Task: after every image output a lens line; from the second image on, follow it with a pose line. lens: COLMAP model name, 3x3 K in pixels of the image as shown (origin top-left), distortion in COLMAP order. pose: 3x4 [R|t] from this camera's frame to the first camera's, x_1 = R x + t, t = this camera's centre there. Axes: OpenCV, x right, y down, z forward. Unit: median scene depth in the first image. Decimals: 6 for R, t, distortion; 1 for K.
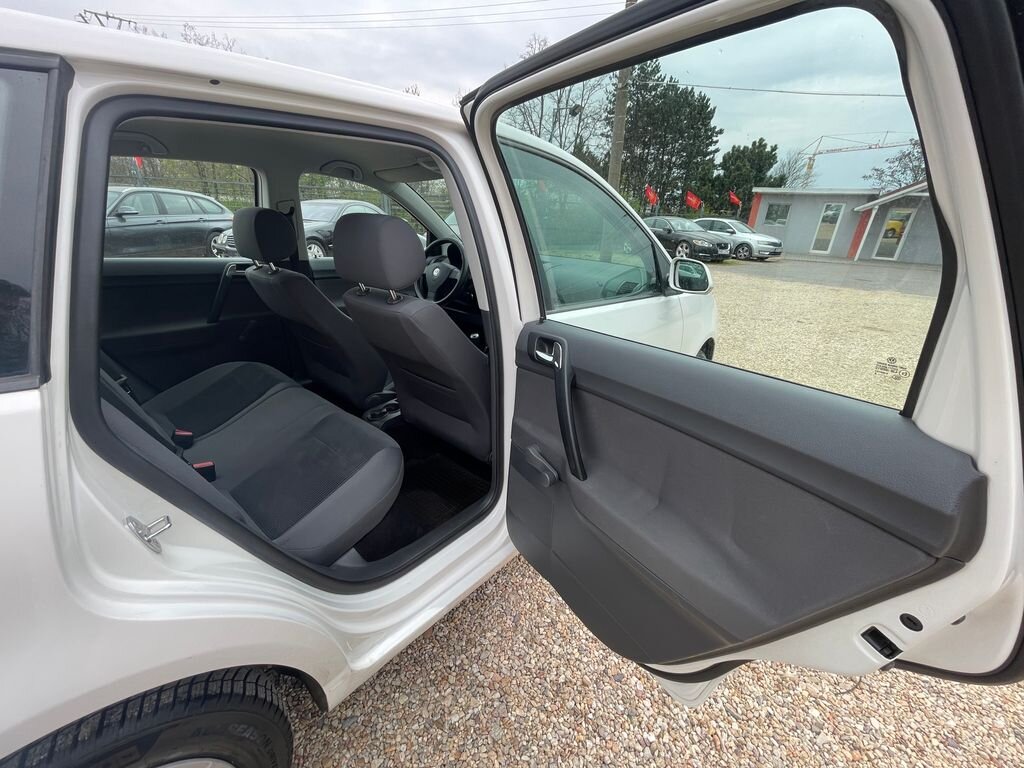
lens RADIAL K [[414.6, 0, 510.5], [0, 414.6, 385.2], [0, 0, 1]] dist [-0.008323, 0.002866]
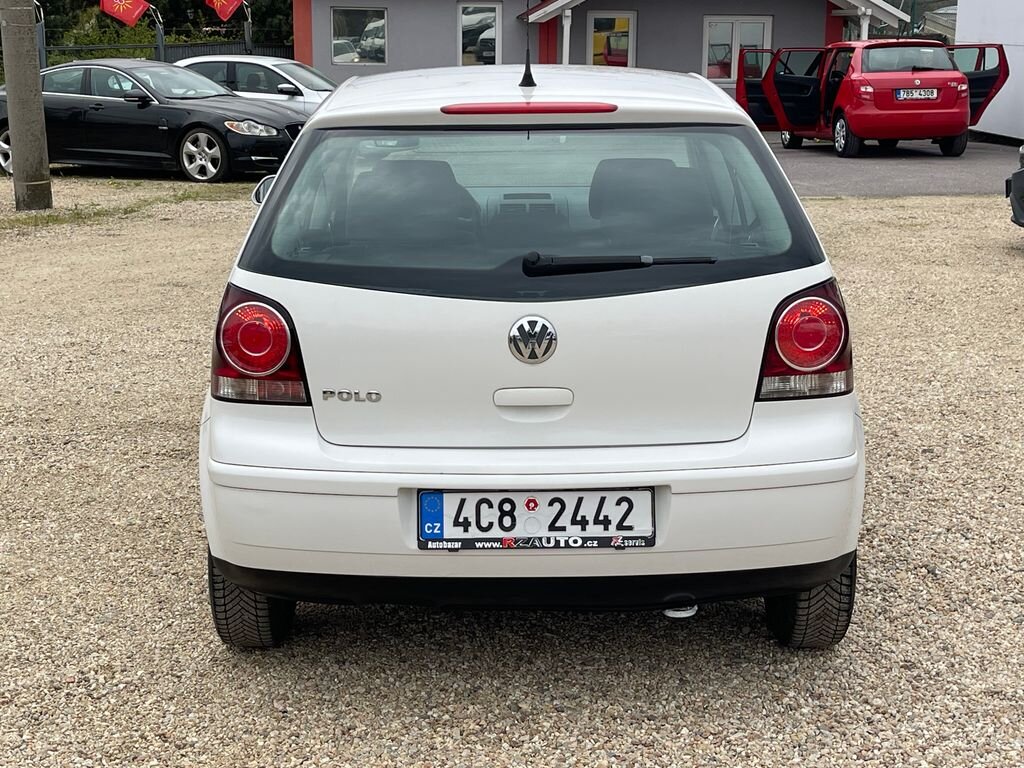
lens RADIAL K [[1623.9, 0, 544.2], [0, 1623.9, 405.3], [0, 0, 1]] dist [0.060880, 0.000000]
pose [[0.744546, -0.184432, 0.641589, -0.292863], [0.283691, 0.957394, -0.054001, 0.033154], [-0.604294, 0.222220, 0.765145, -0.175344]]
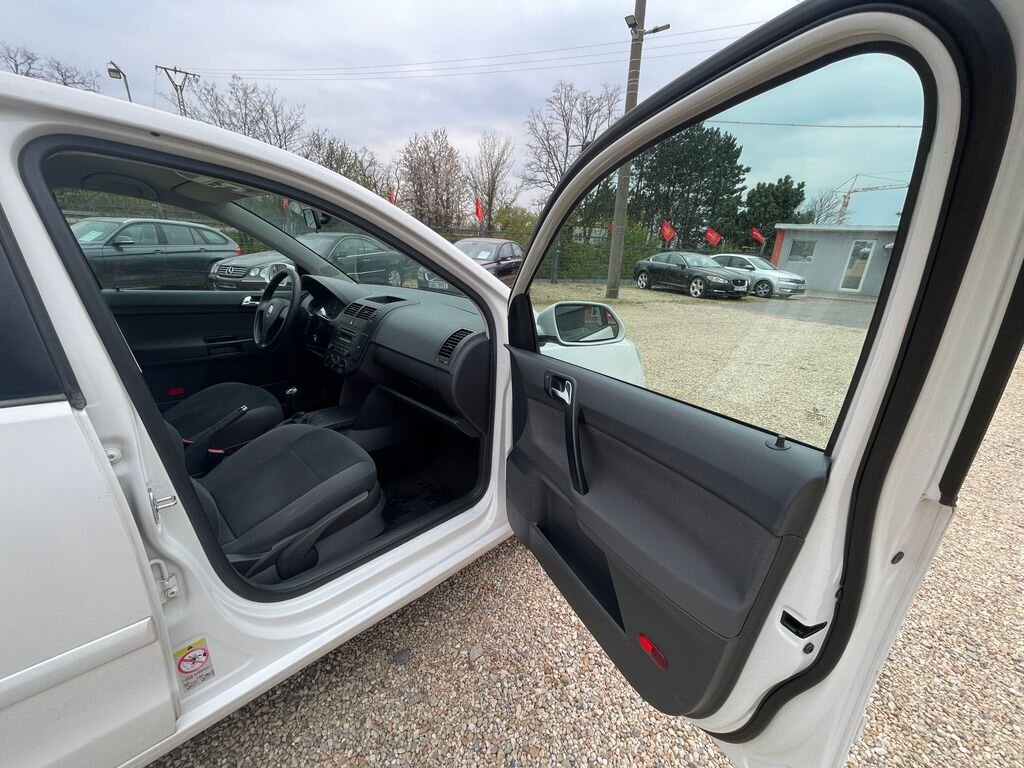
lens RADIAL K [[414.6, 0, 512.5], [0, 414.6, 385.9], [0, 0, 1]] dist [-0.008323, 0.002866]
pose [[0.997610, 0.030210, -0.062136, 0.058323], [-0.034596, 0.996893, -0.070760, -0.013584], [0.059805, 0.072740, 0.995556, 0.036998]]
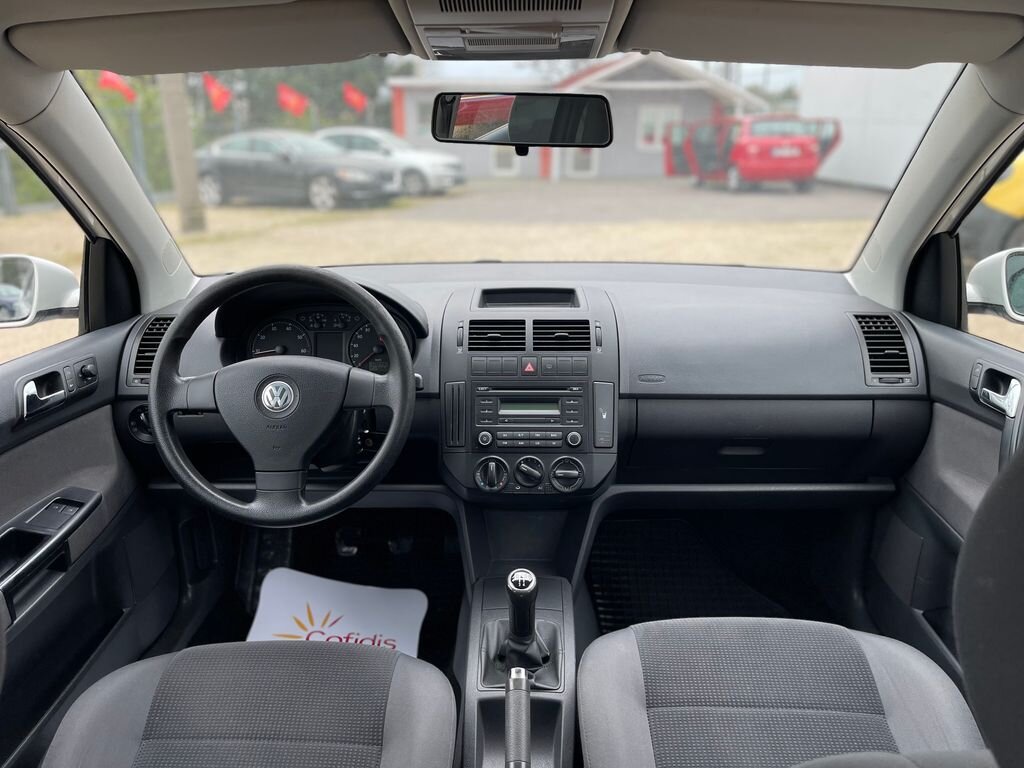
lens RADIAL K [[769.1, 0, 508.2], [0, 769.1, 380.7], [0, 0, 1]] dist [0.053618, -0.045306]
pose [[0.771038, -0.234470, 0.592051, -0.059168], [0.276557, 0.960782, 0.020333, -0.041244], [-0.573600, 0.148058, 0.805644, 0.082952]]
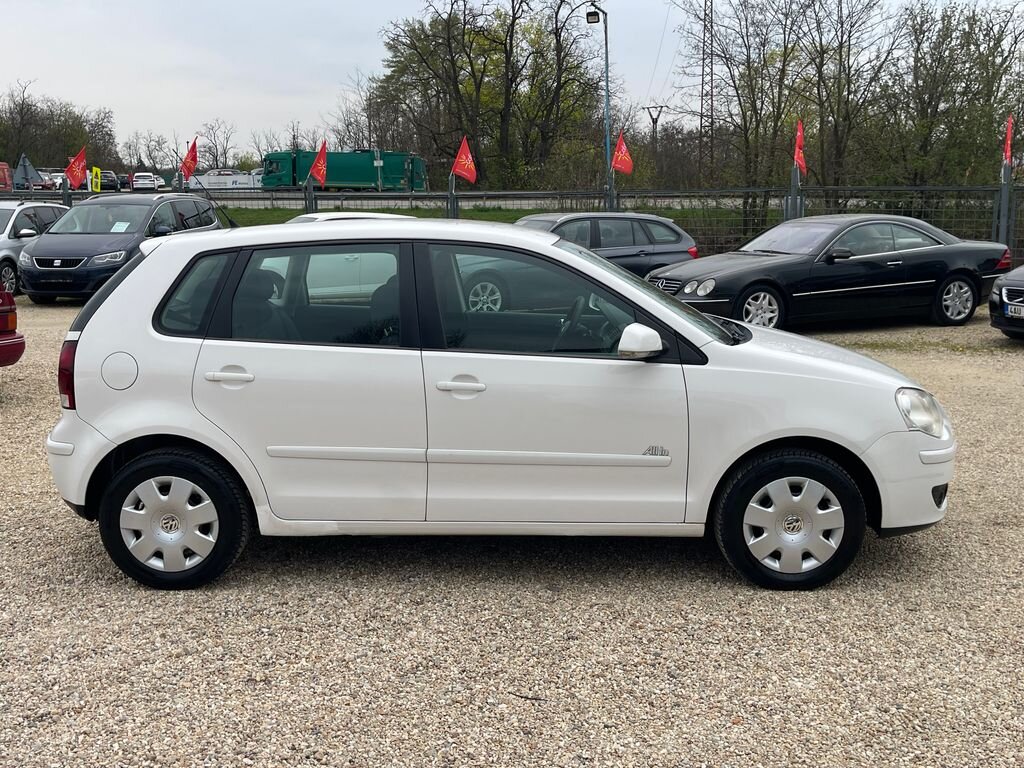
lens RADIAL K [[1002.9, 0, 501.9], [0, 1002.9, 381.8], [0, 0, 1]] dist [0.096540, 0.000000]
pose [[0.629613, 0.090395, -0.771632, 0.253443], [-0.266569, 0.958049, -0.105274, 0.019873], [0.729745, 0.271975, 0.627297, -0.085688]]
